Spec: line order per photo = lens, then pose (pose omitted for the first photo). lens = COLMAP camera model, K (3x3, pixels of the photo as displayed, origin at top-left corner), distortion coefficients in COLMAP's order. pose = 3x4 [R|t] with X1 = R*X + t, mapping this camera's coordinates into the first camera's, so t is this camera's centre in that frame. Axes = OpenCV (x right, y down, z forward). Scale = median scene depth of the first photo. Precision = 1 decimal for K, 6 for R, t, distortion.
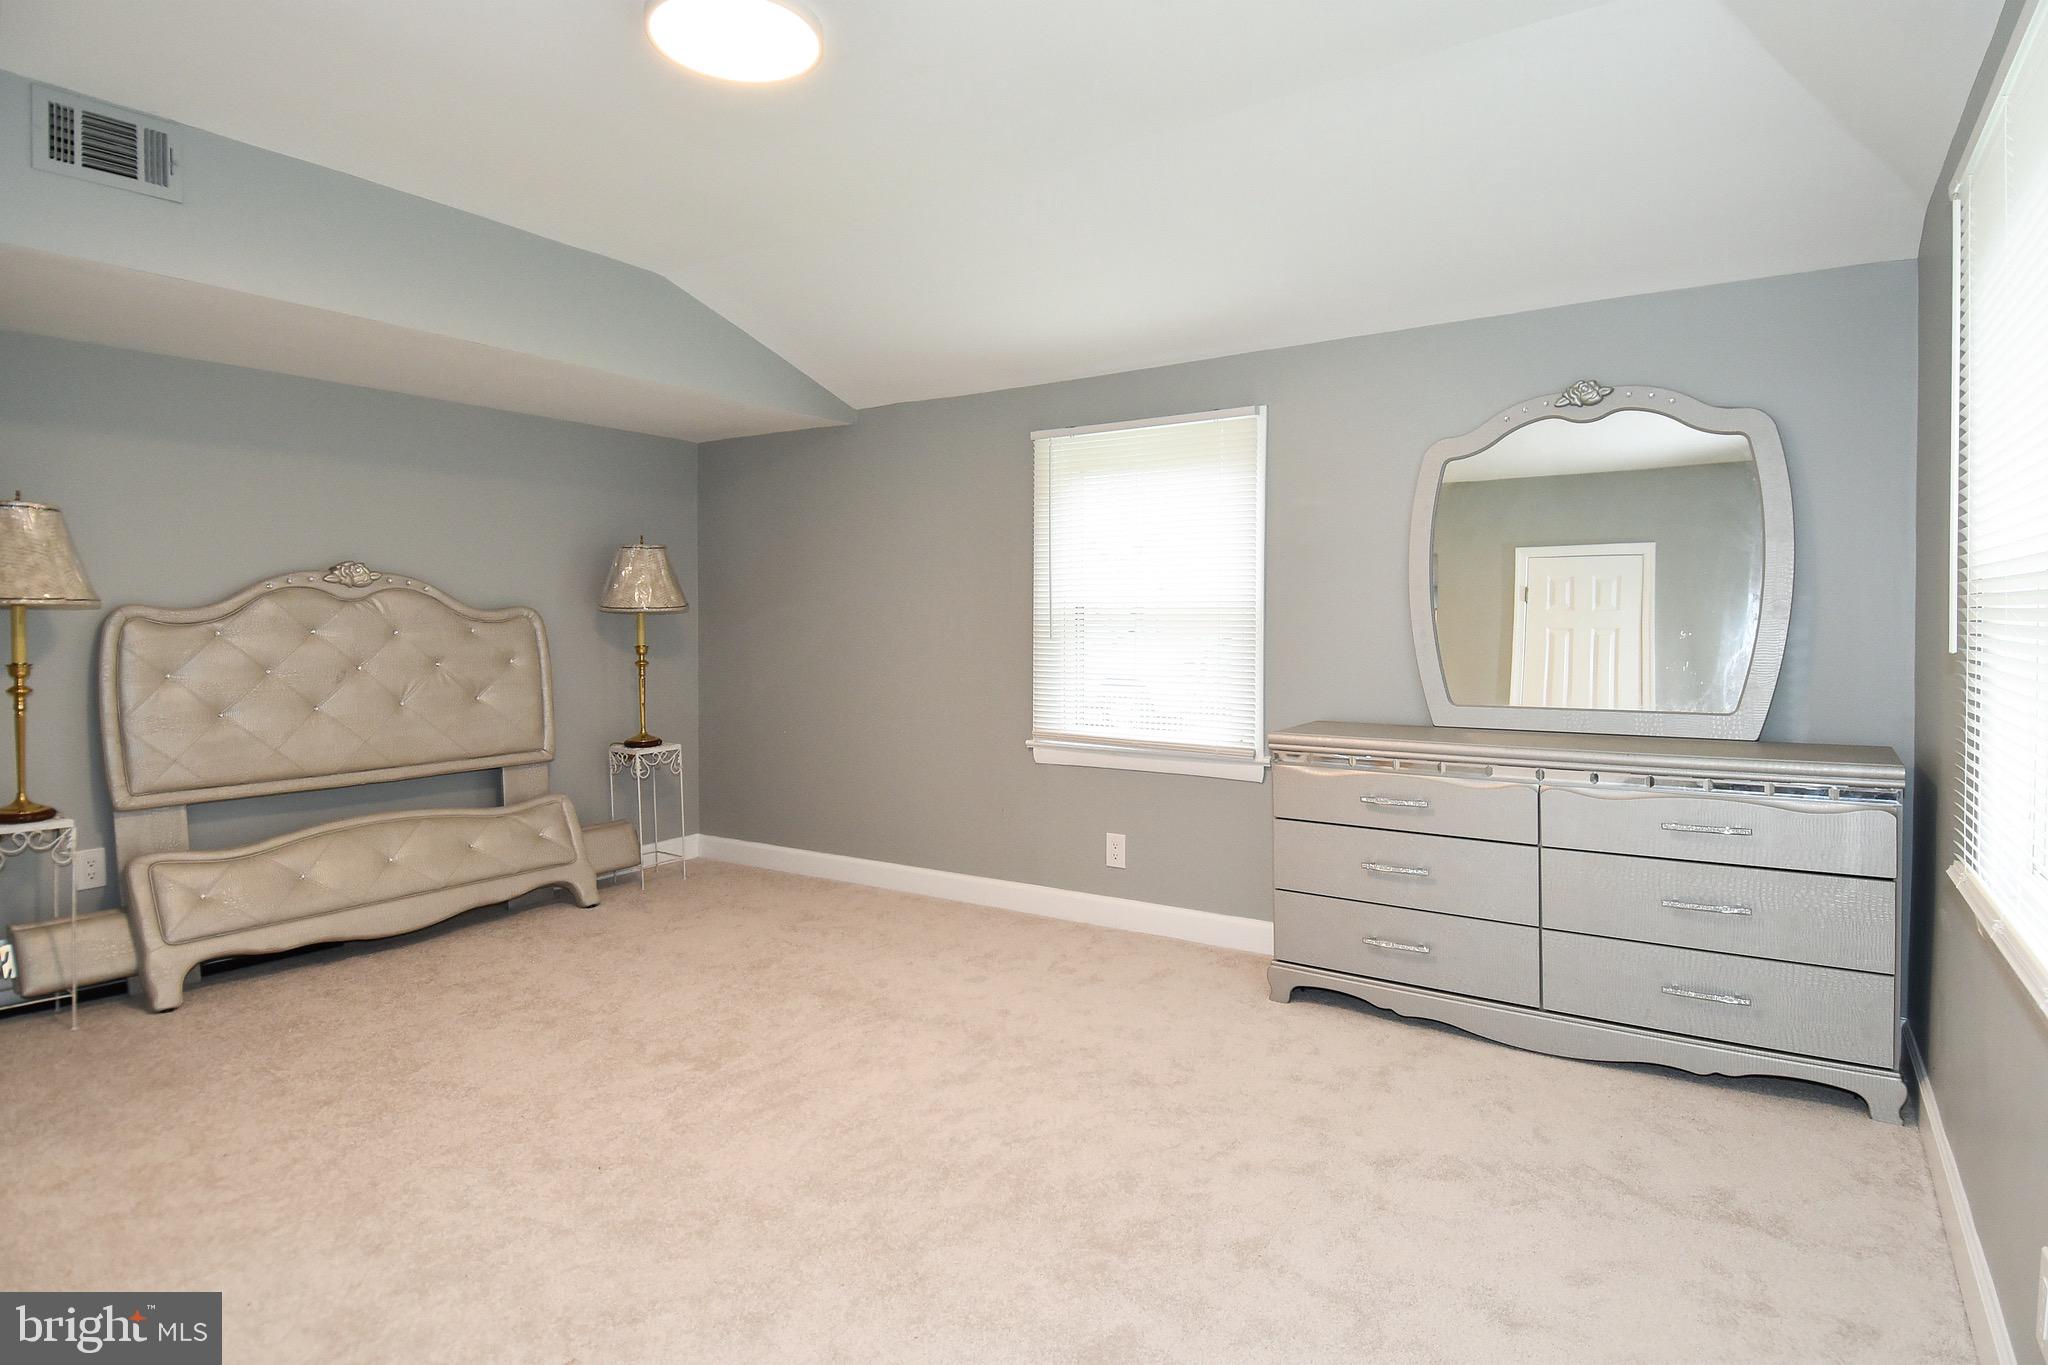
lens RADIAL K [[1080.9, 0, 1018.6], [0, 1080.9, 671.8], [0, 0, 1]] dist [0.048491, -0.053635]
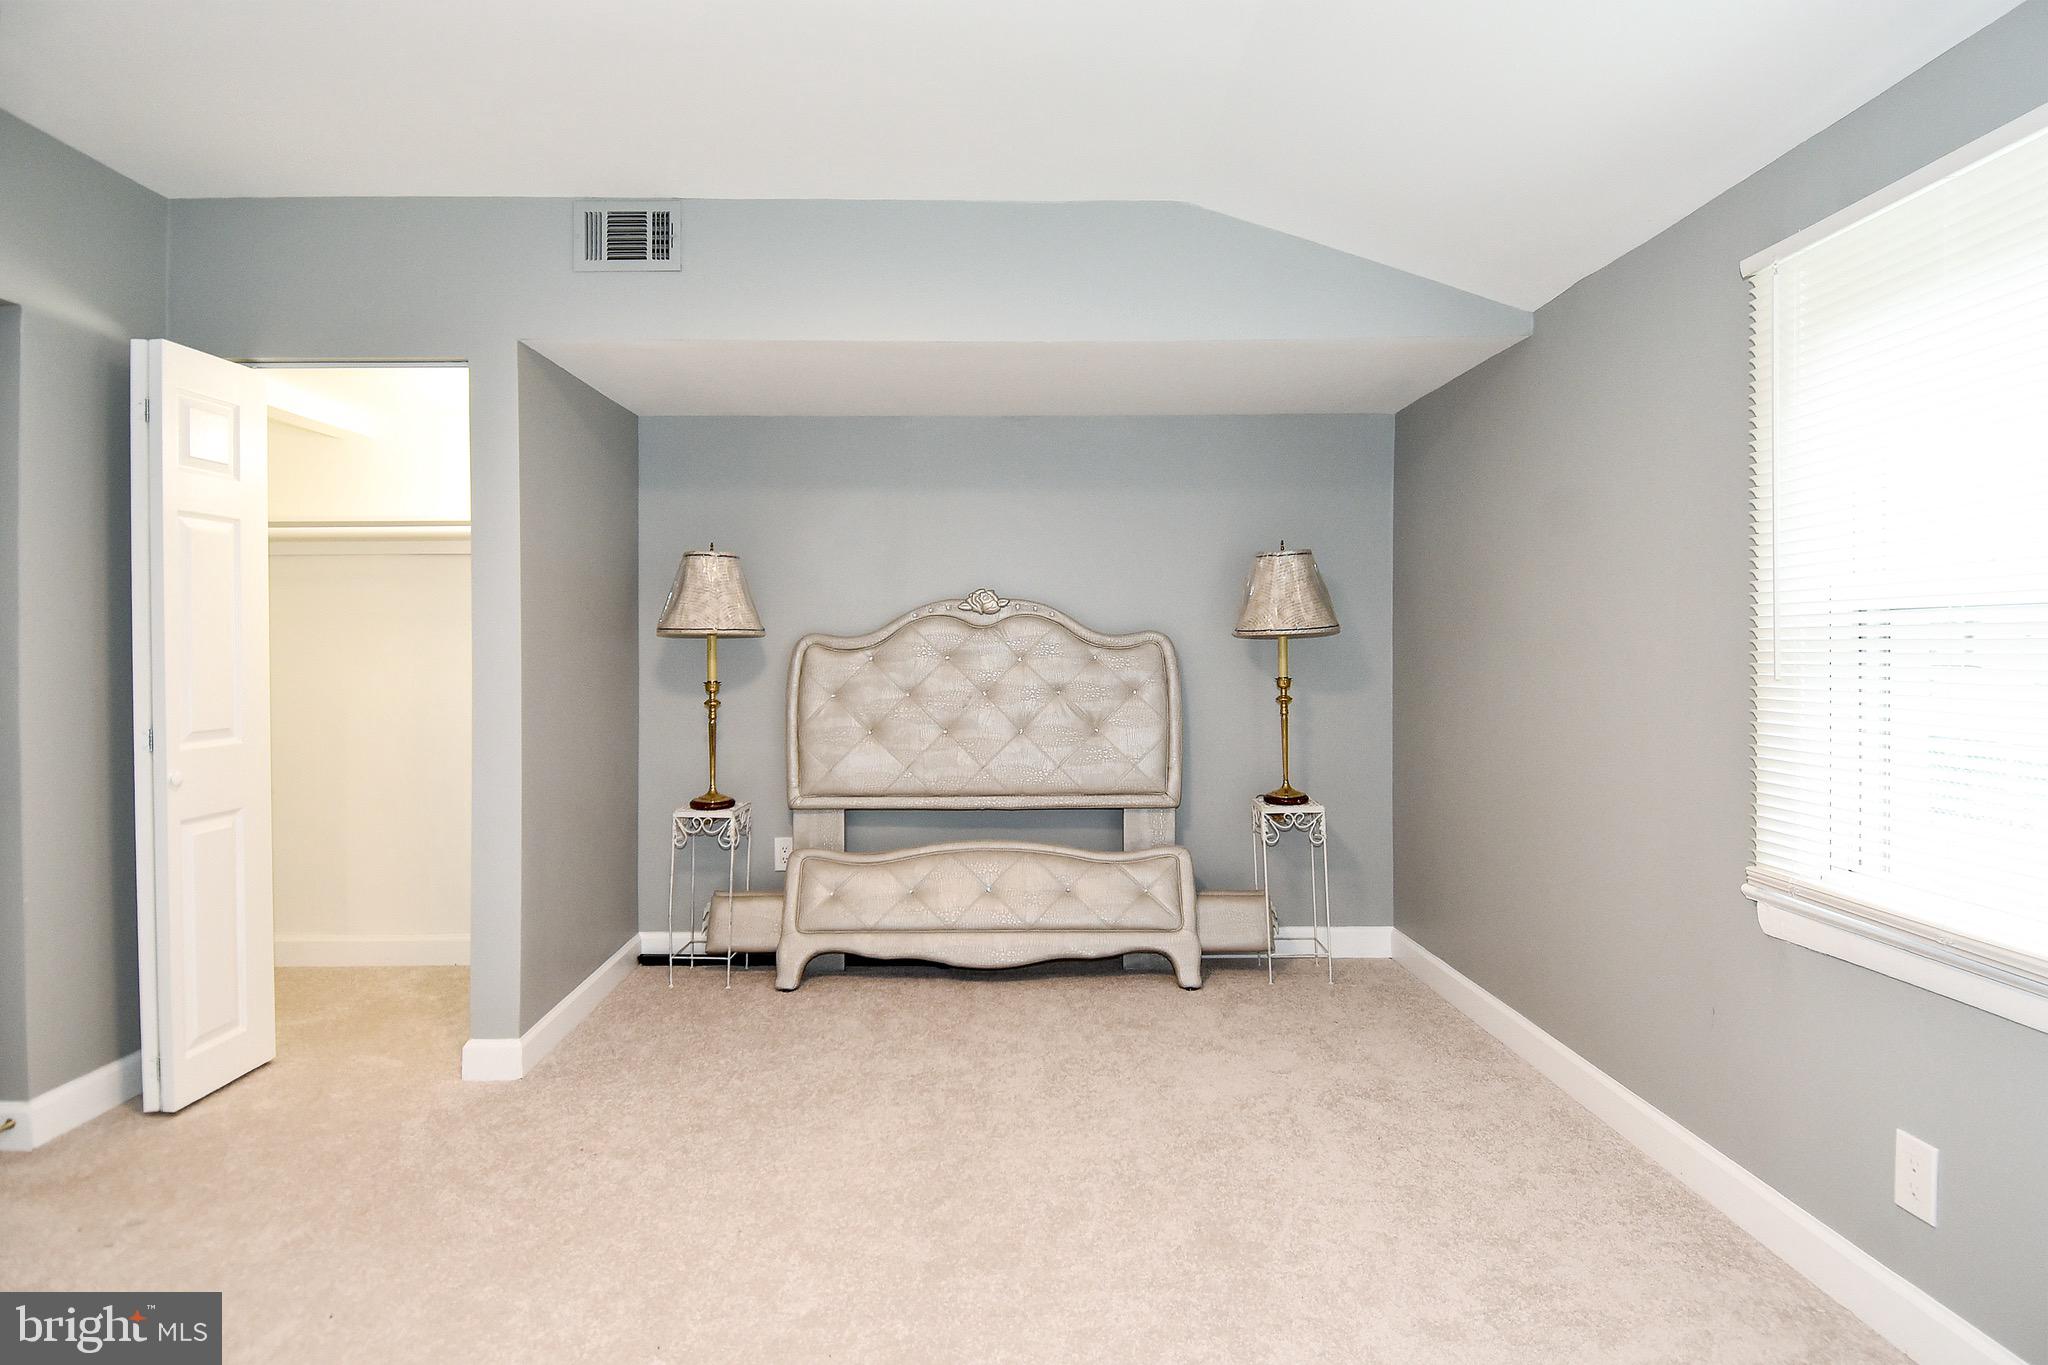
lens RADIAL K [[1080.9, 0, 1018.6], [0, 1080.9, 671.8], [0, 0, 1]] dist [0.048491, -0.053635]
pose [[0.564441, 0.016402, -0.825311, 0.243527], [-0.036324, 0.999328, -0.004982, -0.020505], [0.824674, 0.032790, 0.564657, 0.465386]]
